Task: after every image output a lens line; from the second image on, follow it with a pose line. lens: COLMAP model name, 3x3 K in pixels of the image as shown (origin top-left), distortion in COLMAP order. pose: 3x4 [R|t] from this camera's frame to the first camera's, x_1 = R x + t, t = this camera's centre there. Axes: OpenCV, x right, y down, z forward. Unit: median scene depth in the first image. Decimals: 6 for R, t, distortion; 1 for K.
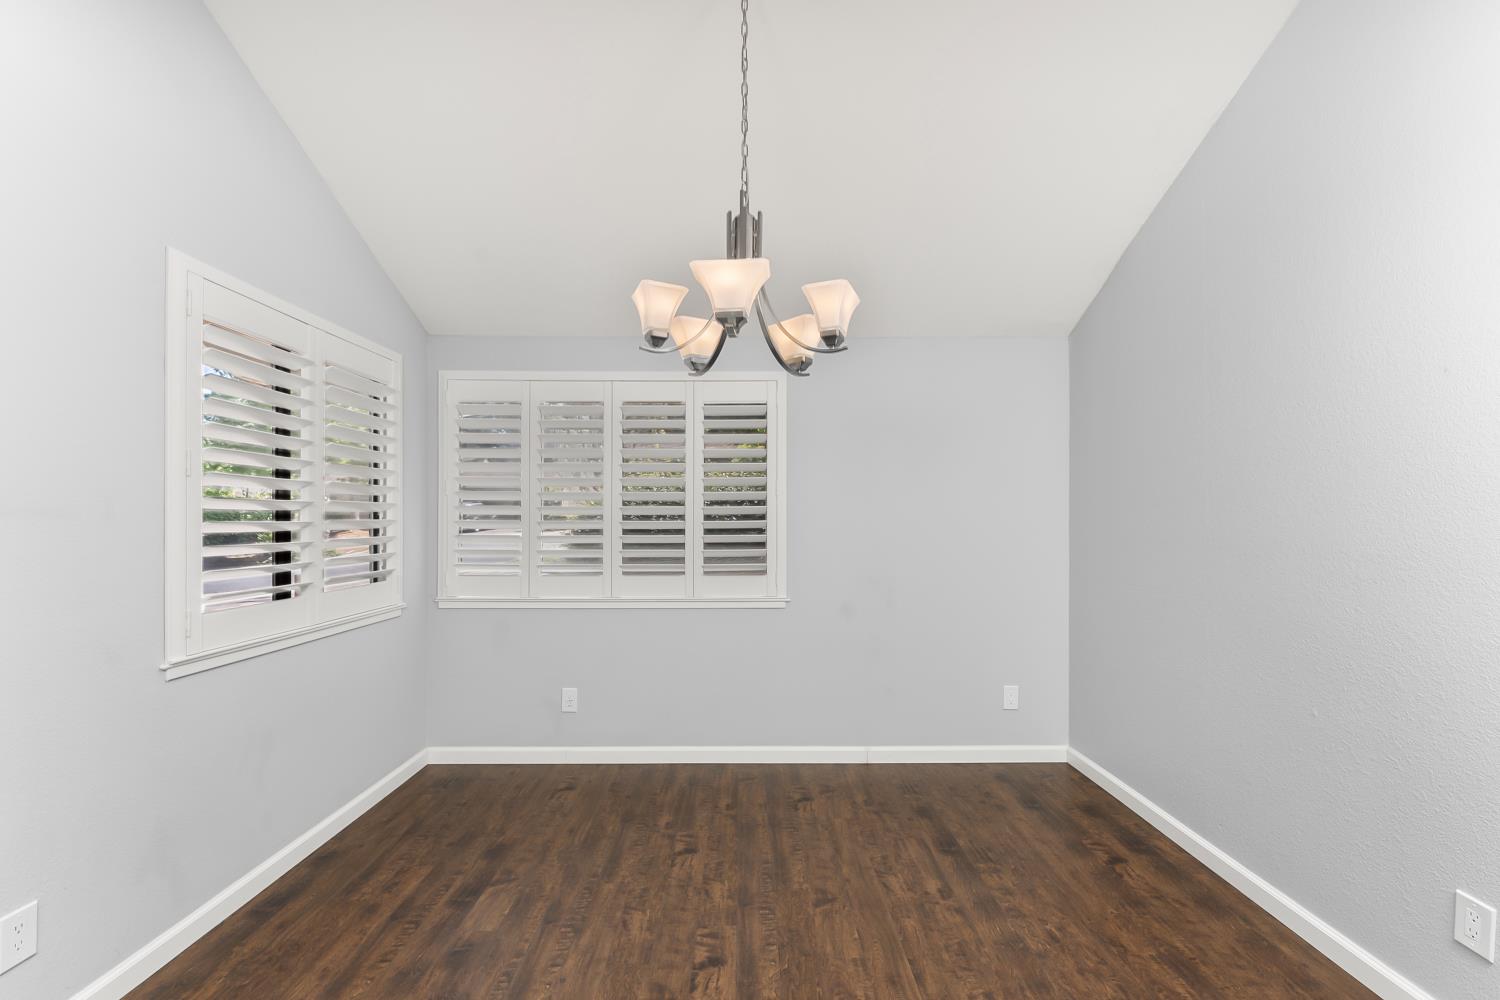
lens RADIAL K [[629.0, 0, 745.2], [0, 629.0, 506.2], [0, 0, 1]] dist [0.000390, -0.000131]
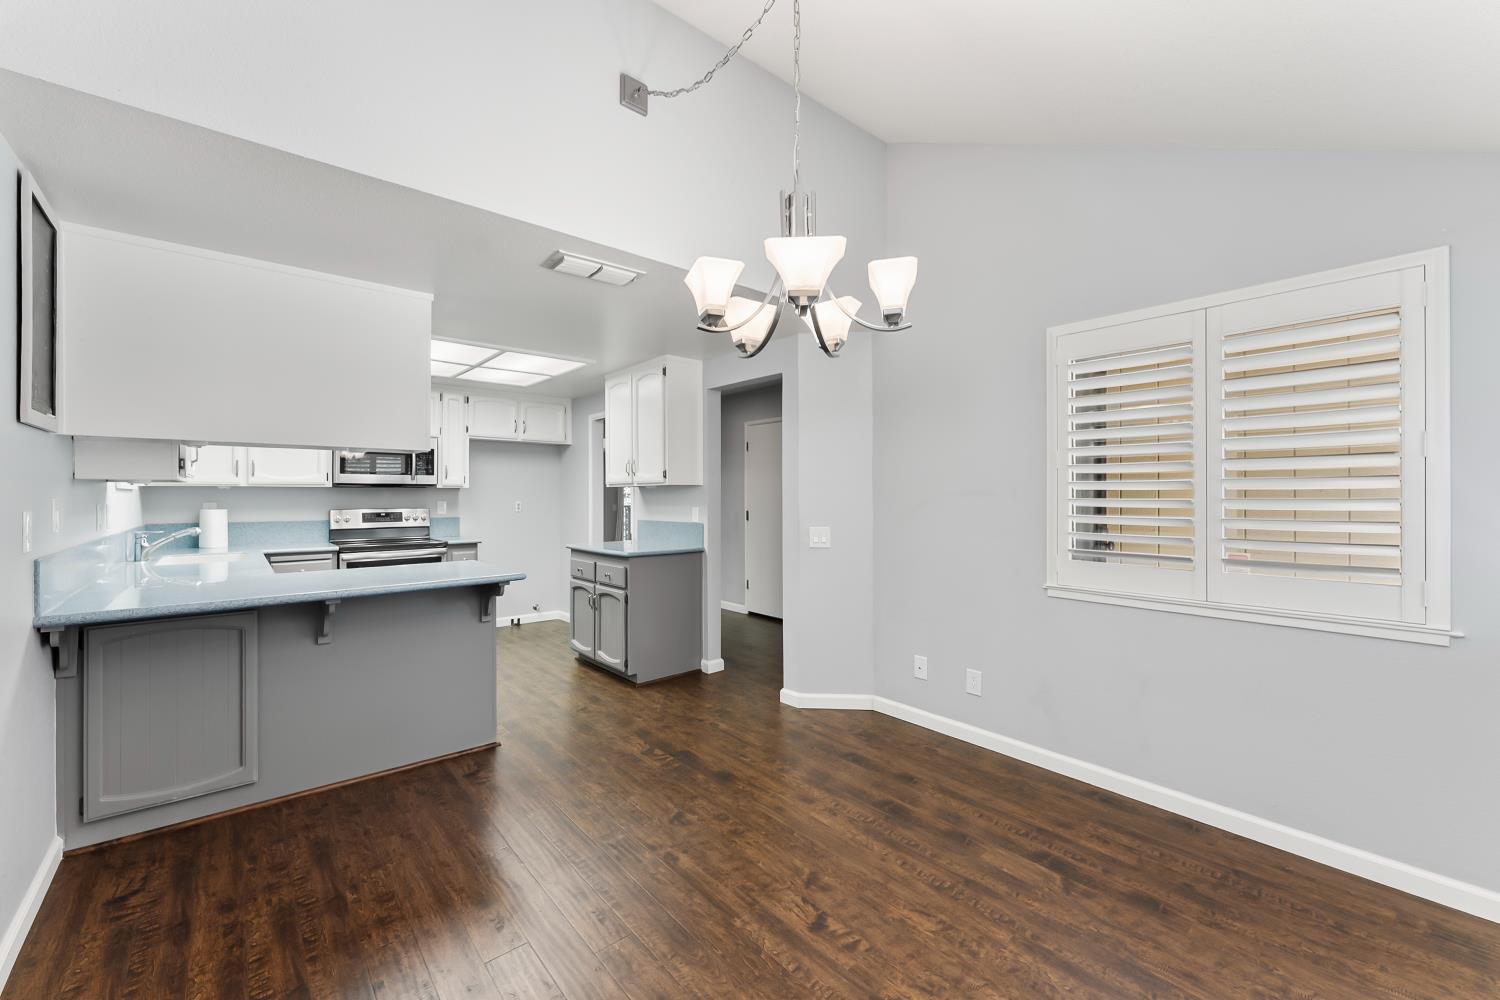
lens RADIAL K [[603.6, 0, 741.3], [0, 603.6, 495.1], [0, 0, 1]] dist [-0.000041, 0.000021]
pose [[-0.762160, 0.003941, -0.647377, 0.505185], [0.012899, 0.999875, -0.009100, 0.017358], [0.647261, -0.015286, -0.762115, 1.240987]]
